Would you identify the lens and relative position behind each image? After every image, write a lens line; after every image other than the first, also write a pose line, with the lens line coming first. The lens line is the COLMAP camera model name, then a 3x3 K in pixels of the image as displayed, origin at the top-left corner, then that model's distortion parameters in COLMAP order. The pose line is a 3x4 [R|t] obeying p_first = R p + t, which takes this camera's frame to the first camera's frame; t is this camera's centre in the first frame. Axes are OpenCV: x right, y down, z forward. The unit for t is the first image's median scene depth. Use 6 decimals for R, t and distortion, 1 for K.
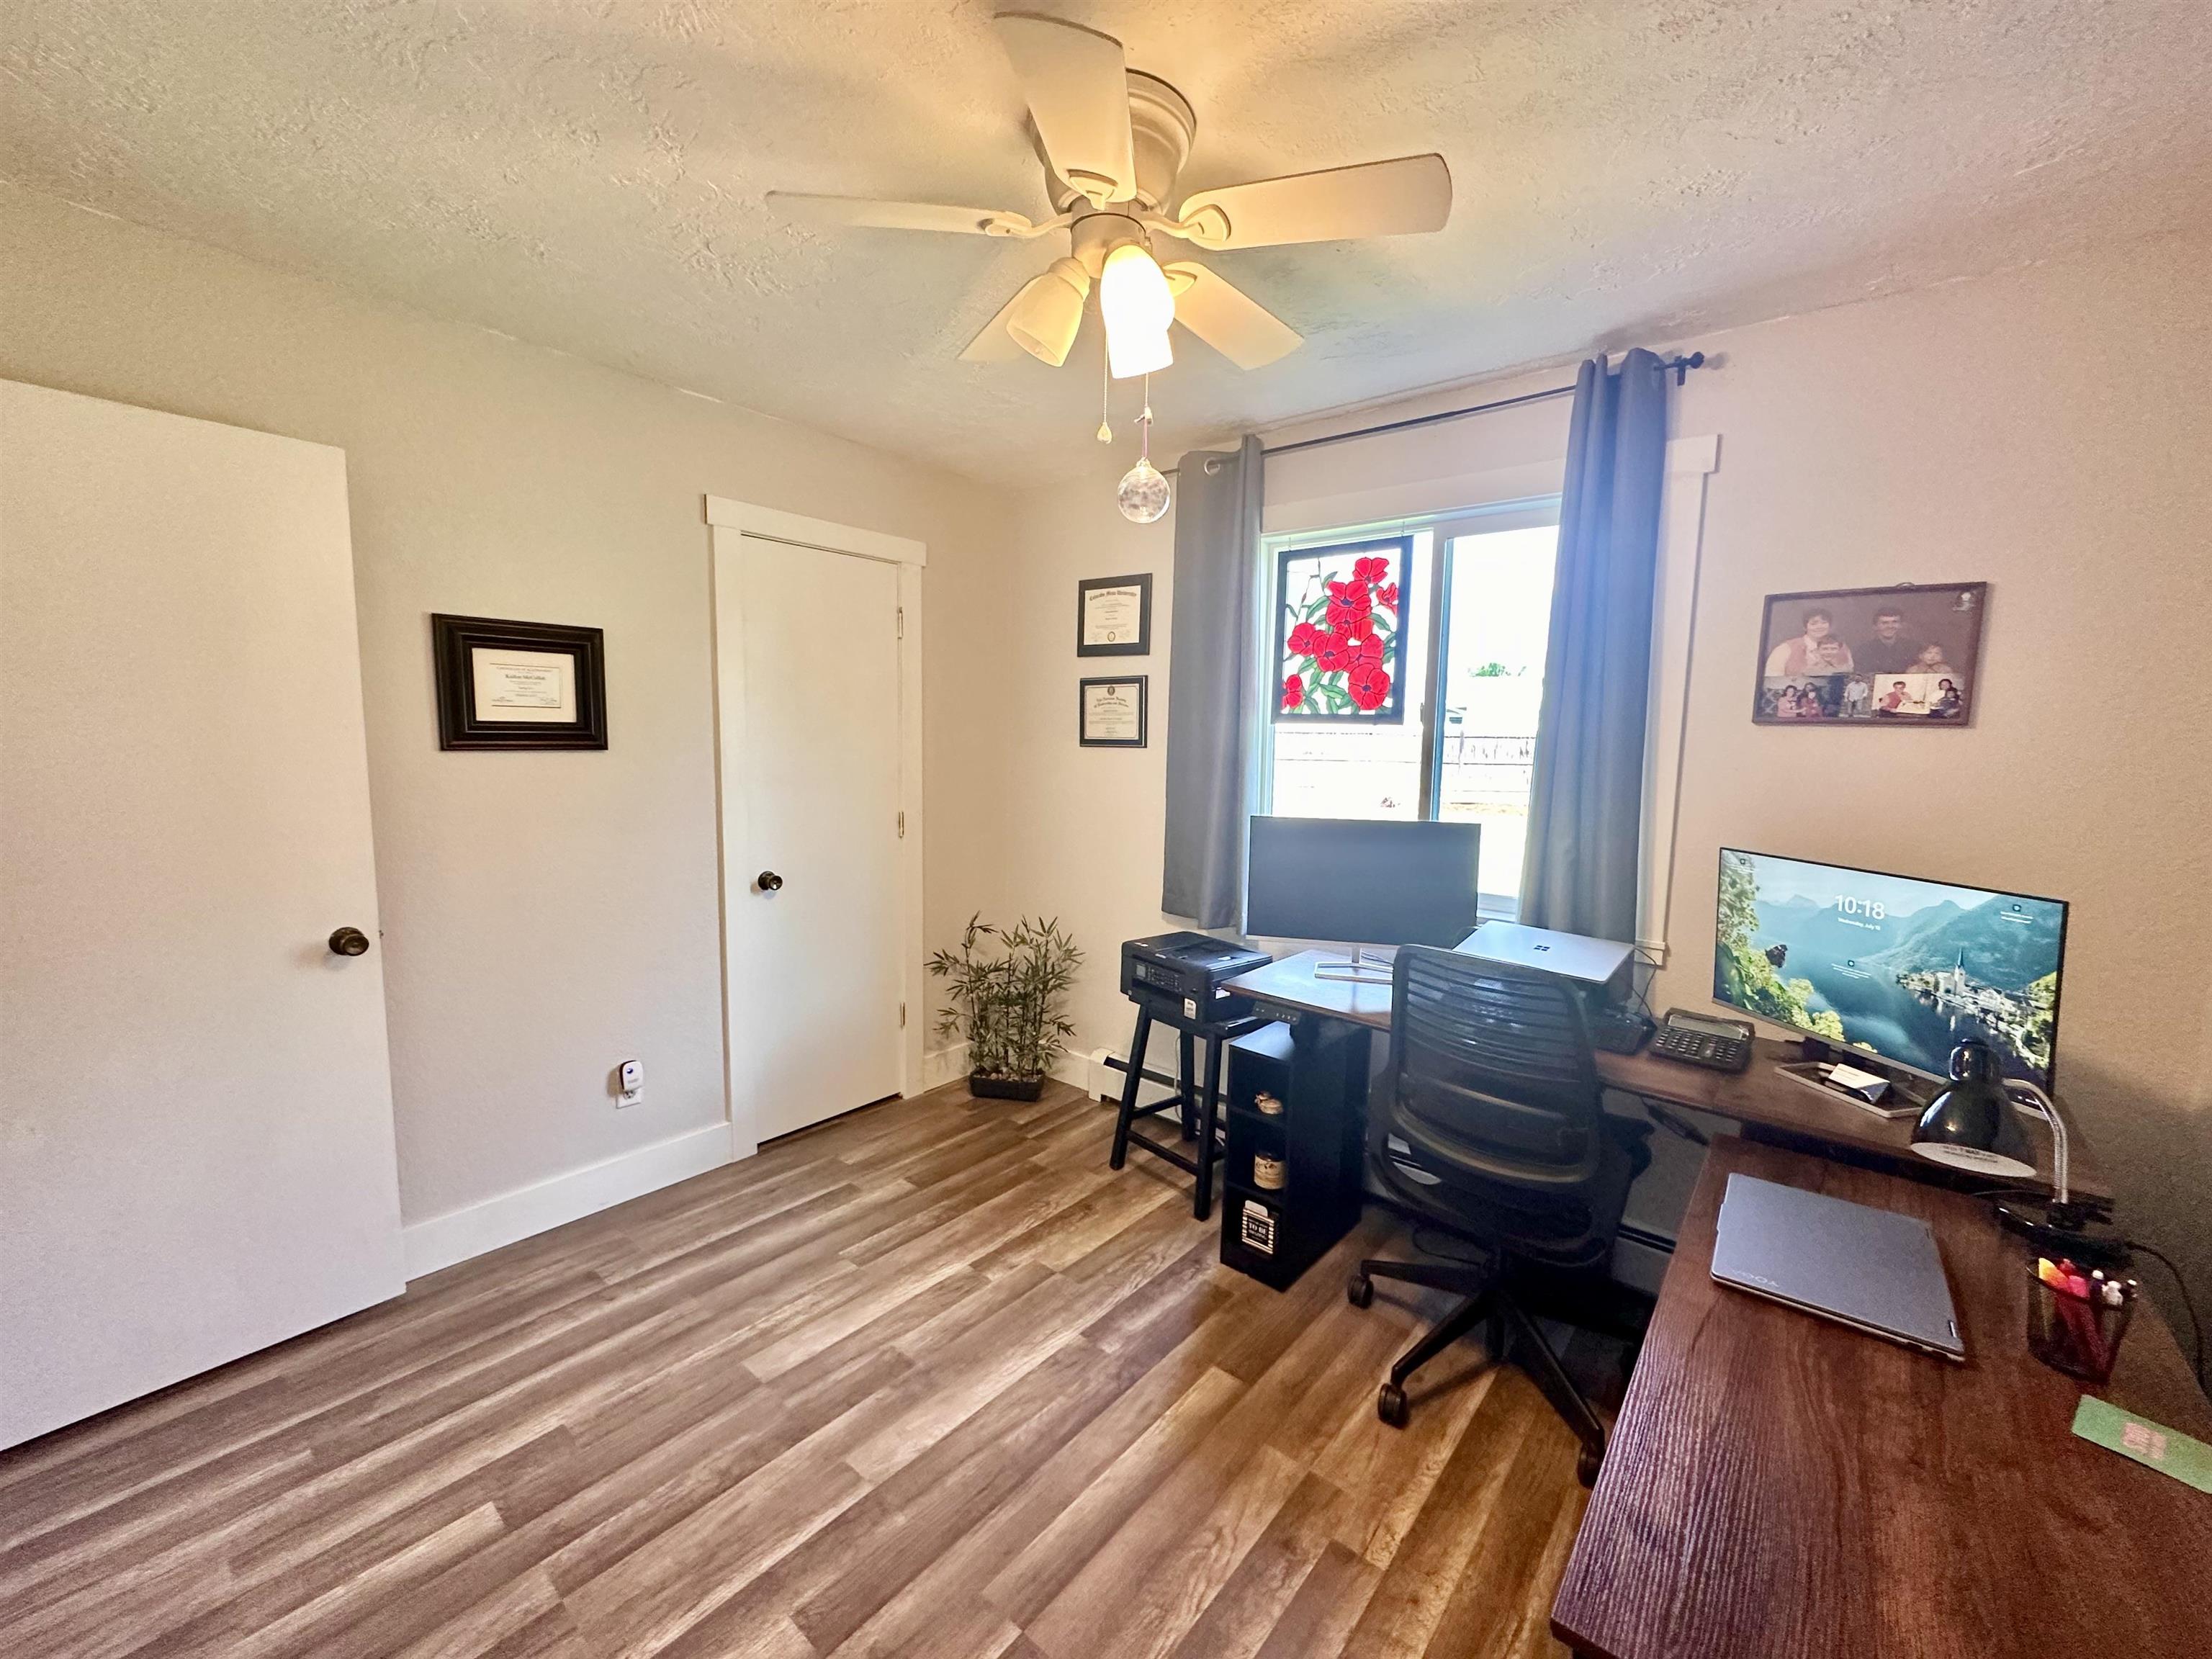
lens RADIAL K [[879.6, 0, 1101.0], [0, 879.6, 833.0], [0, 0, 1]] dist [0.000191, 0.000734]
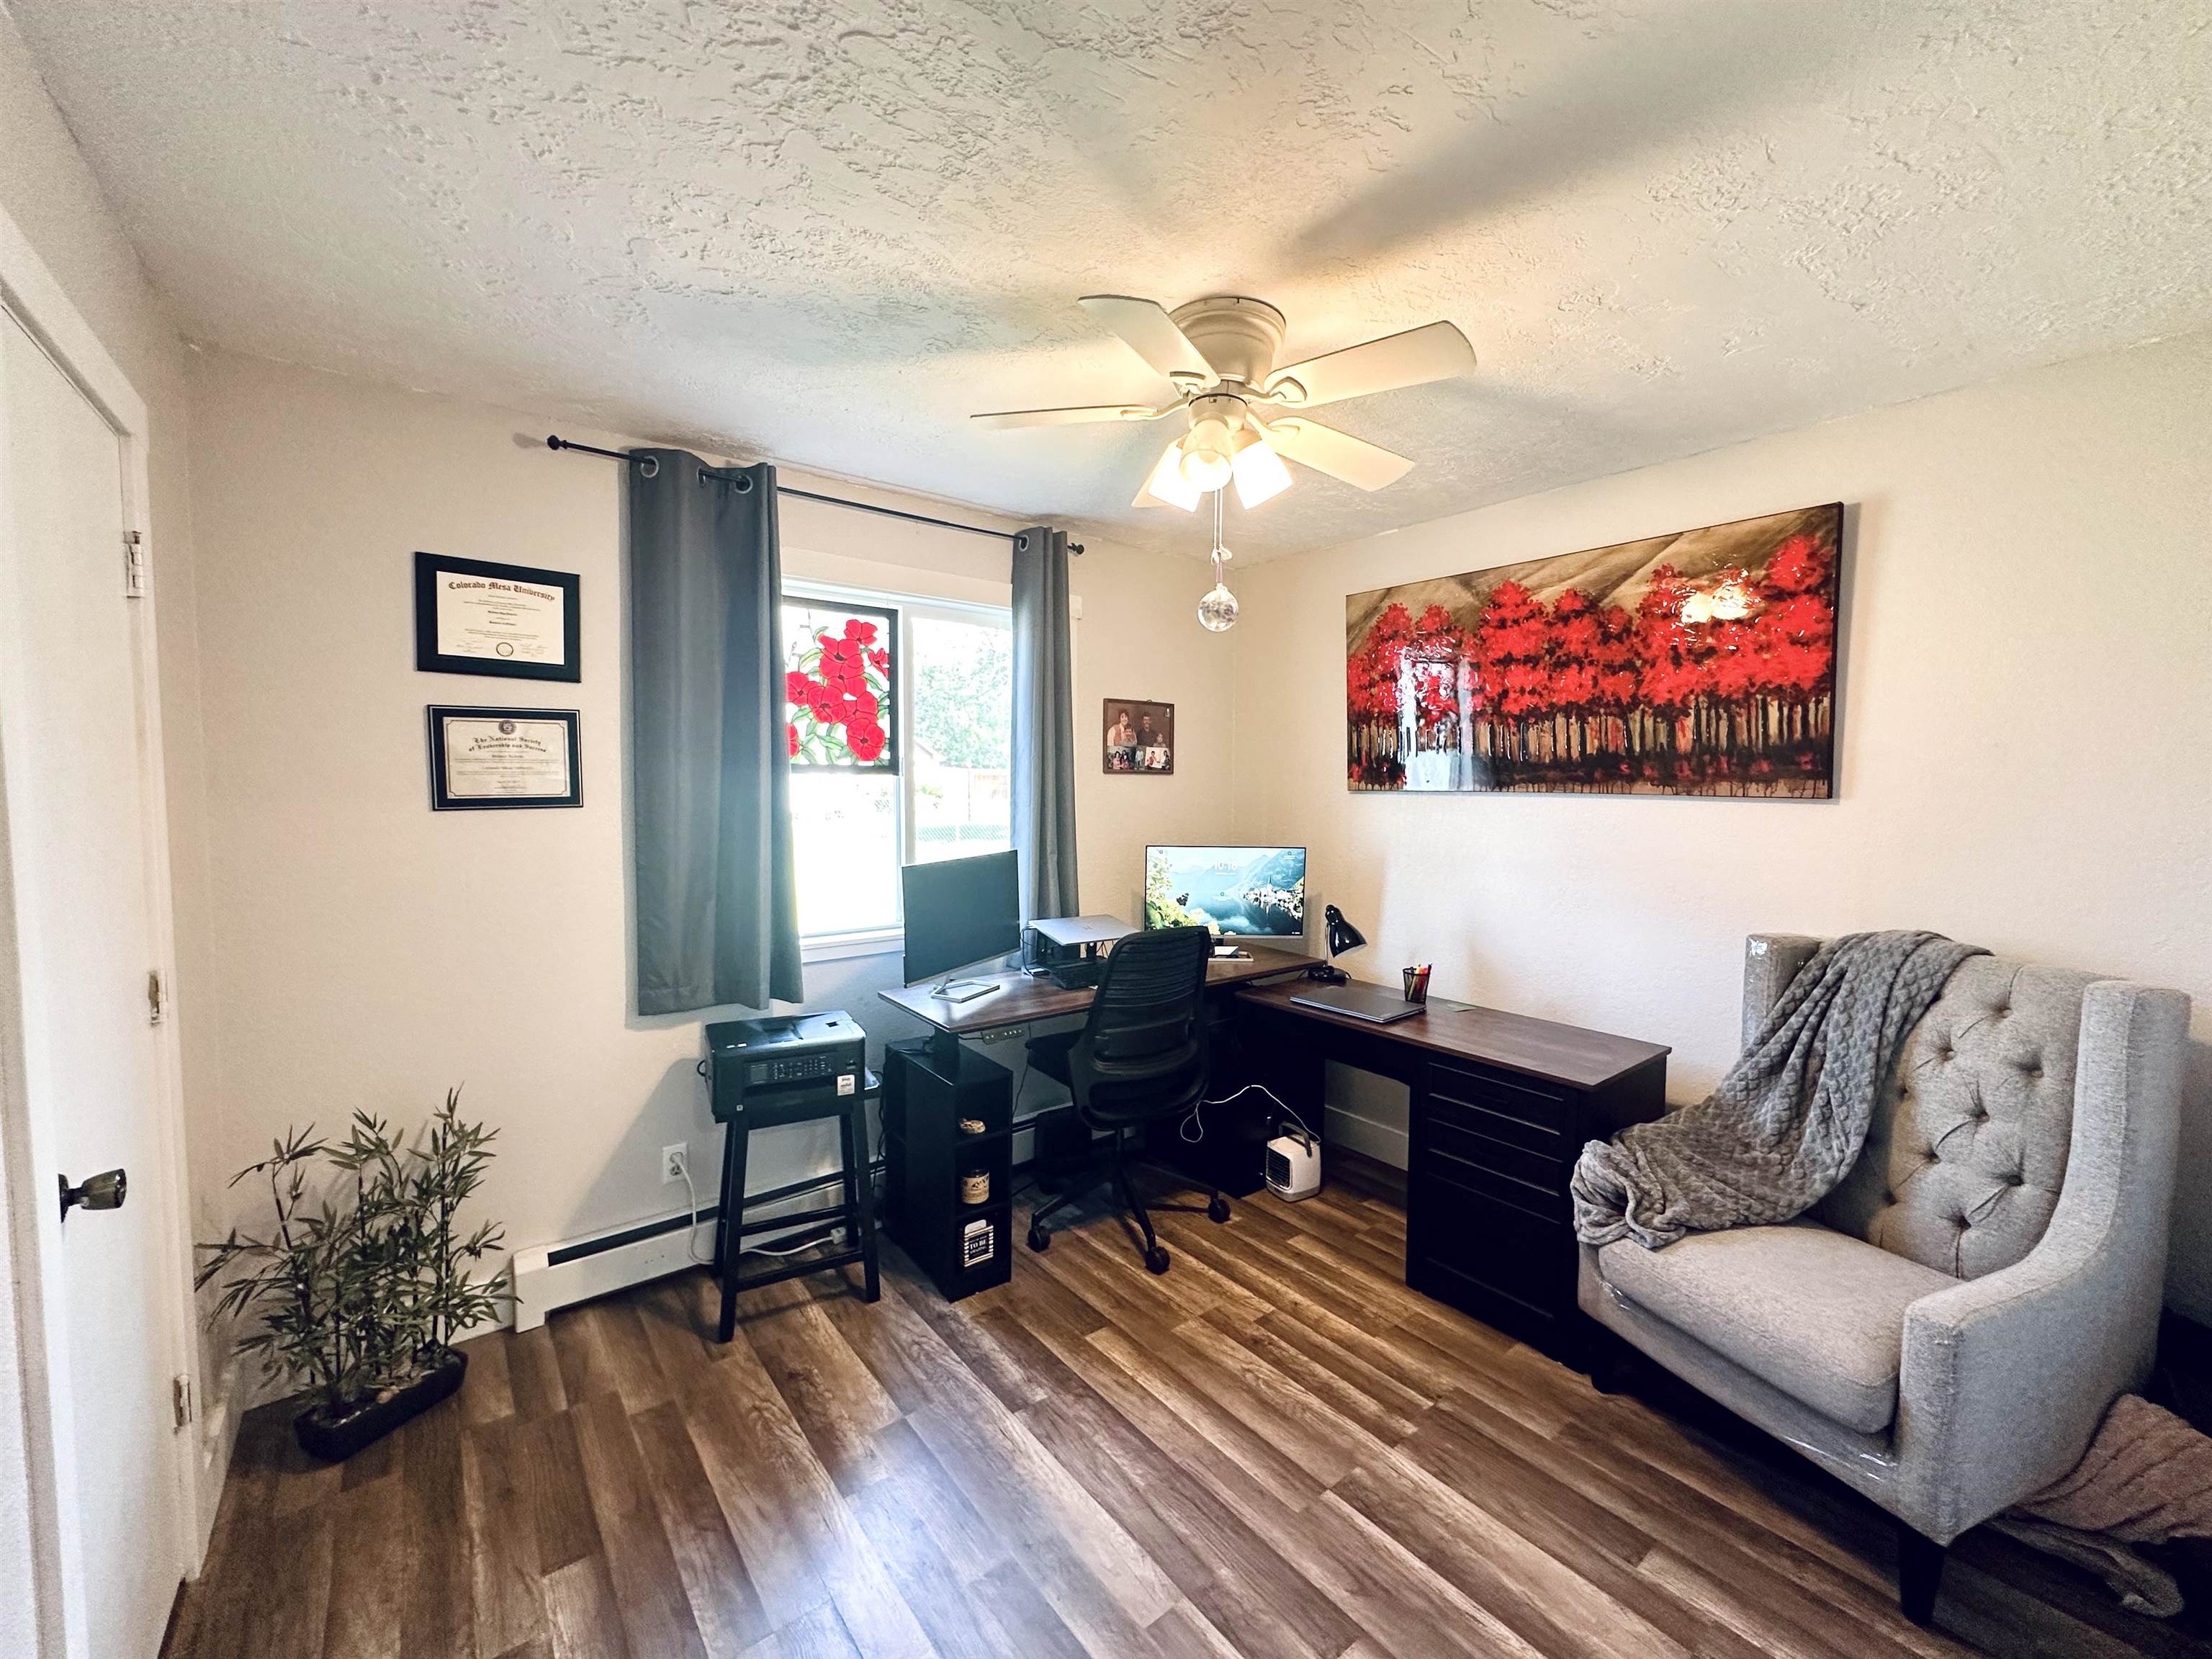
lens RADIAL K [[879.6, 0, 1112.3], [0, 879.6, 835.3], [0, 0, 1]] dist [0.000191, 0.000734]
pose [[0.203871, -0.080871, 0.975652, -0.825191], [0.113137, 0.991851, 0.058572, -0.094210], [-0.972439, 0.098441, 0.211359, 0.583062]]
